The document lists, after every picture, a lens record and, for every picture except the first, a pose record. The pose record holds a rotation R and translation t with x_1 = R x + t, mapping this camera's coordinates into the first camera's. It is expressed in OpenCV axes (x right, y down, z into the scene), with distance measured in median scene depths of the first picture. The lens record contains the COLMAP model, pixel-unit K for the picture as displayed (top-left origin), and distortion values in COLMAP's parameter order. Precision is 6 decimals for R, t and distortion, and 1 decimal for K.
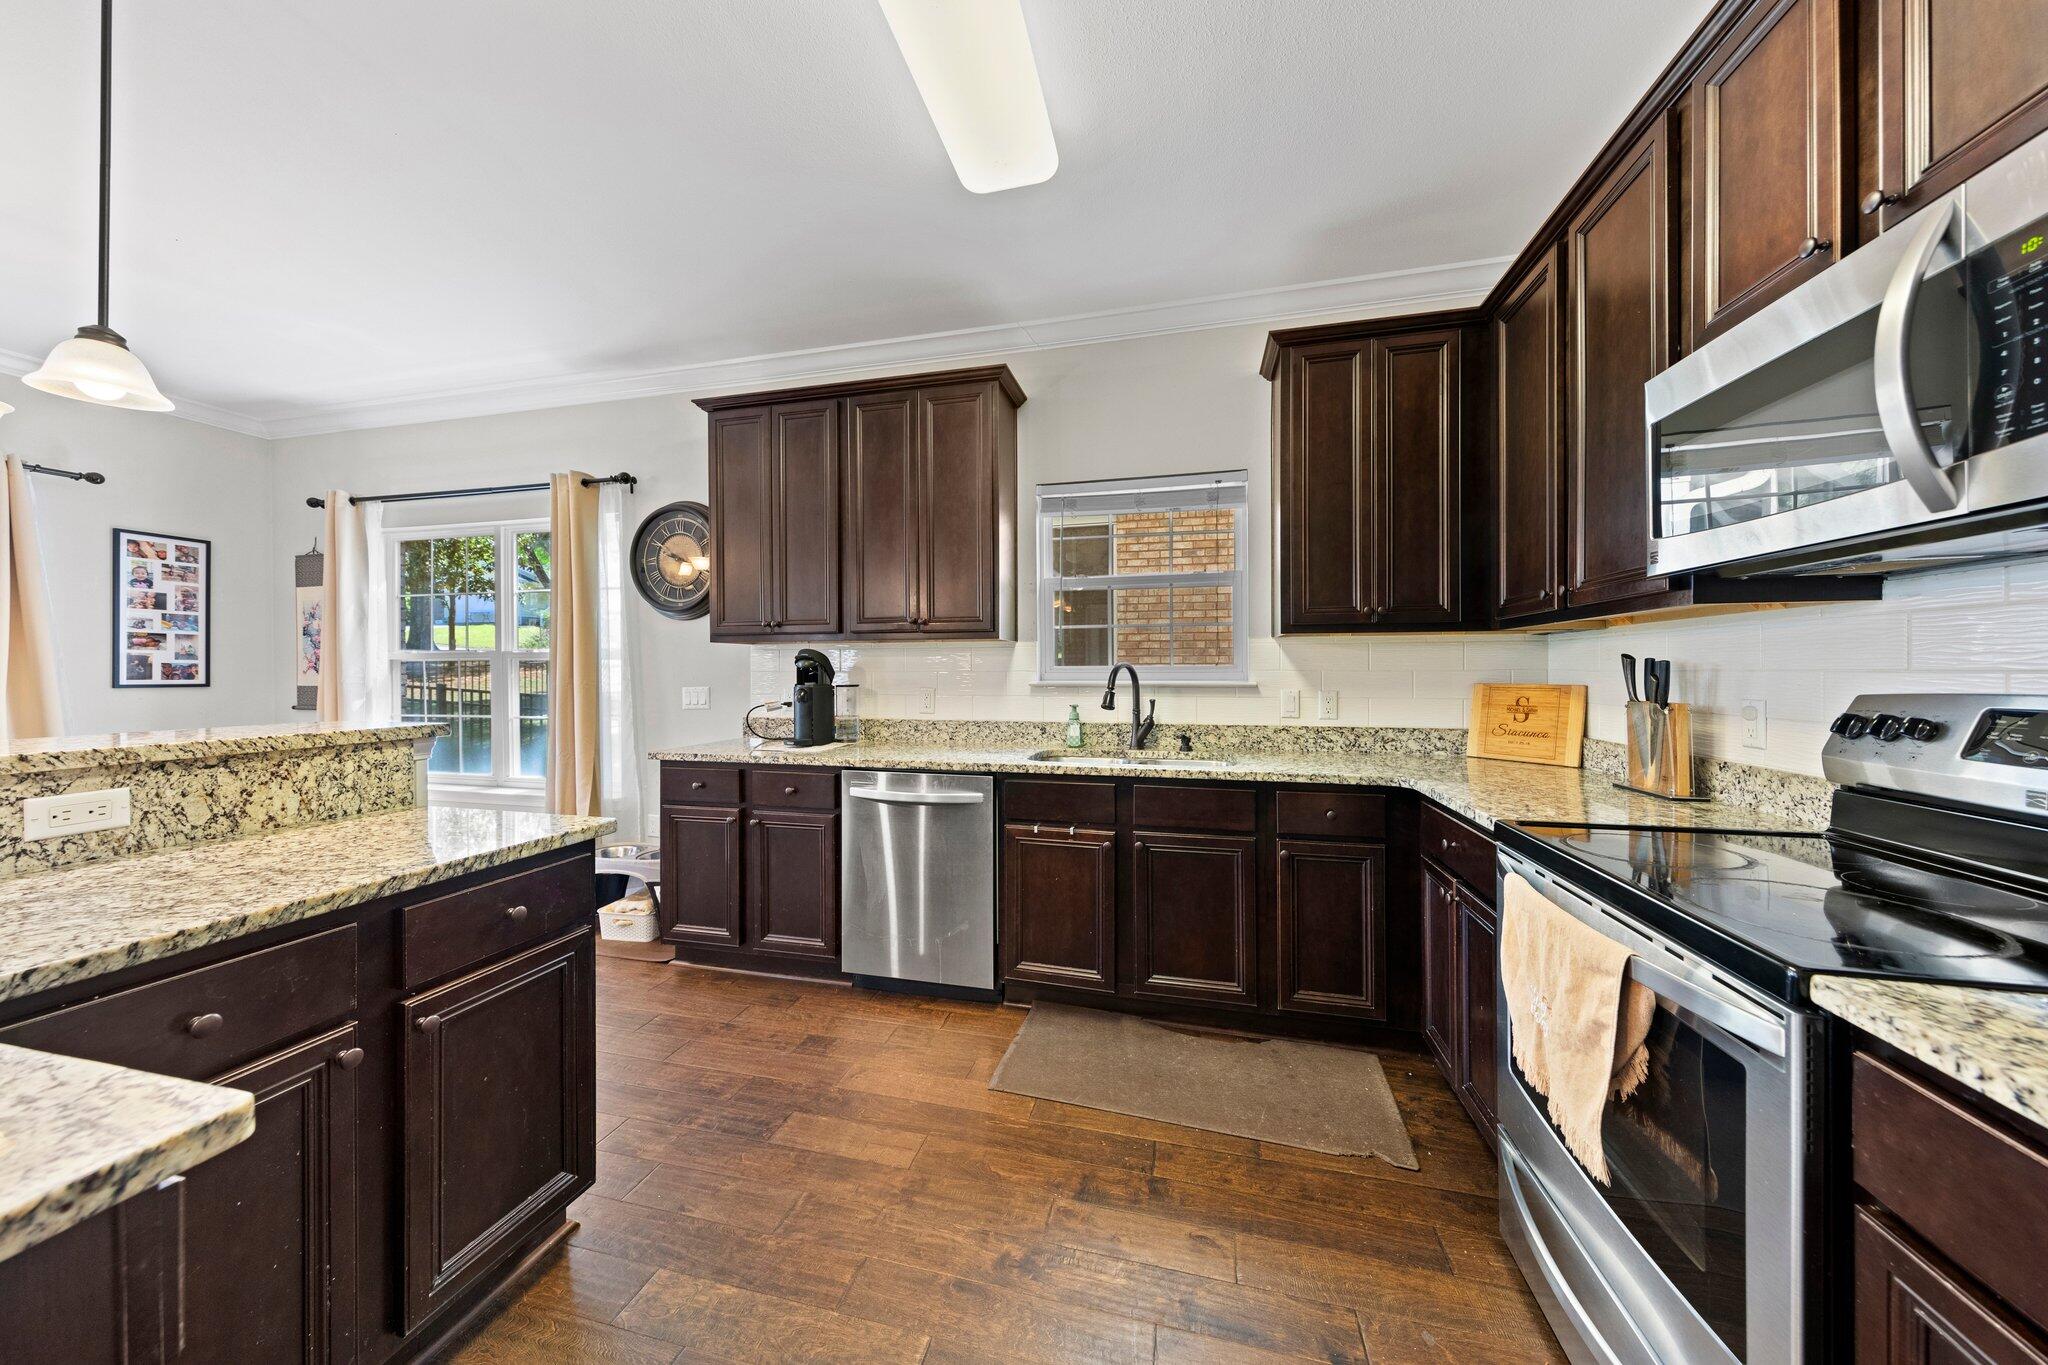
lens RADIAL K [[702.5, 0, 1013.6], [0, 702.5, 668.1], [0, 0, 1]] dist [0.008611, -0.001010]
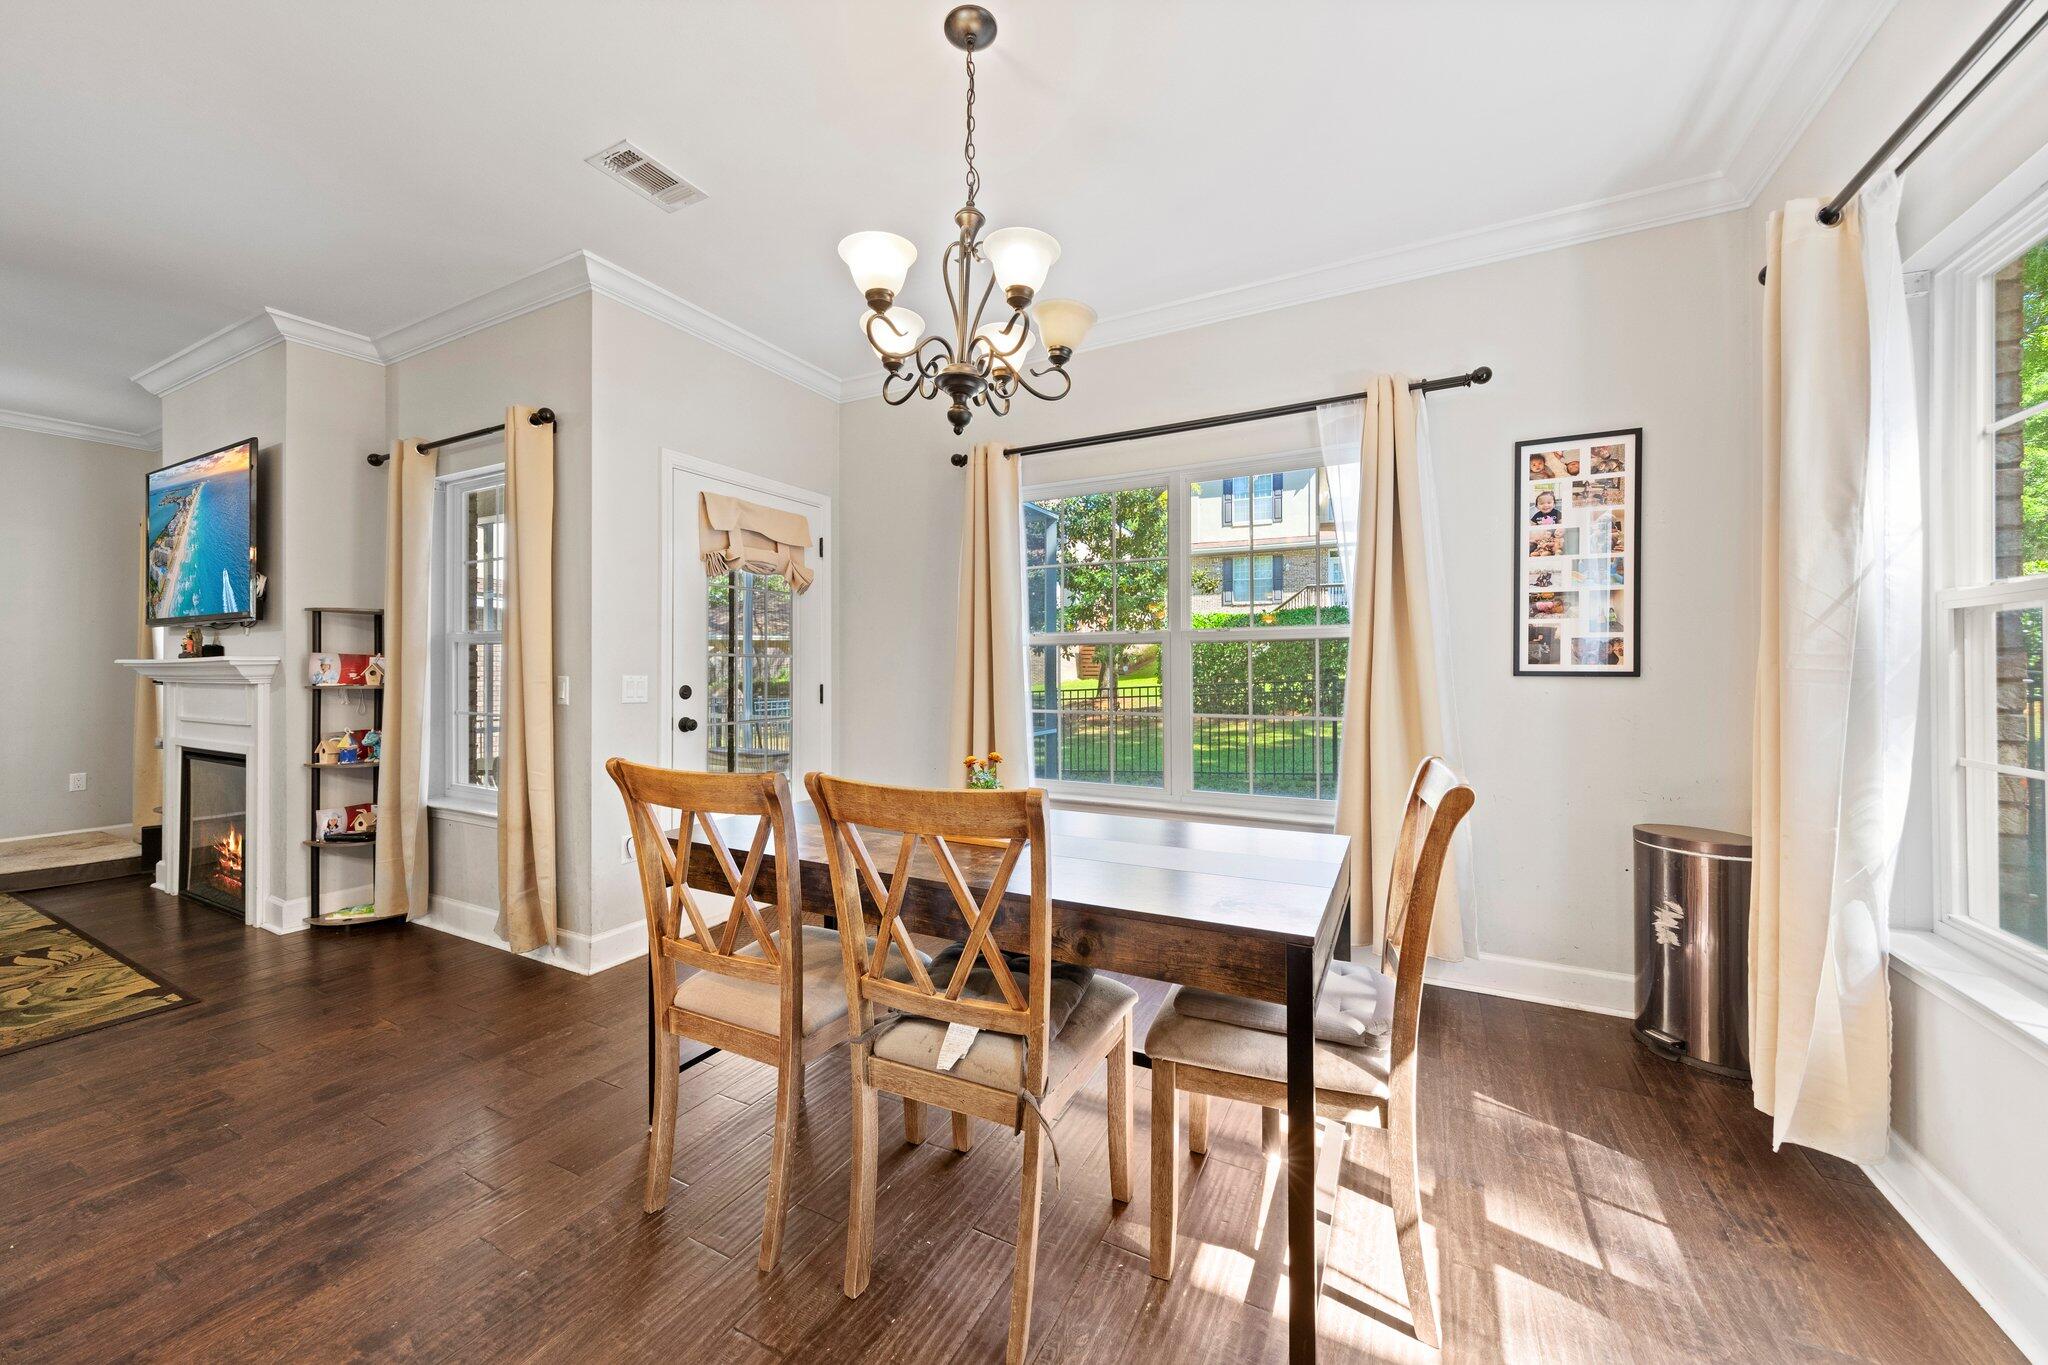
lens RADIAL K [[758.0, 0, 1047.2], [0, 758.0, 677.5], [0, 0, 1]] dist [0.006217, -0.000601]
pose [[-0.222401, 0.011932, -0.974882, -0.567169], [0.004399, 0.999927, 0.011235, 0.024778], [0.974945, -0.001790, -0.222437, 0.916720]]
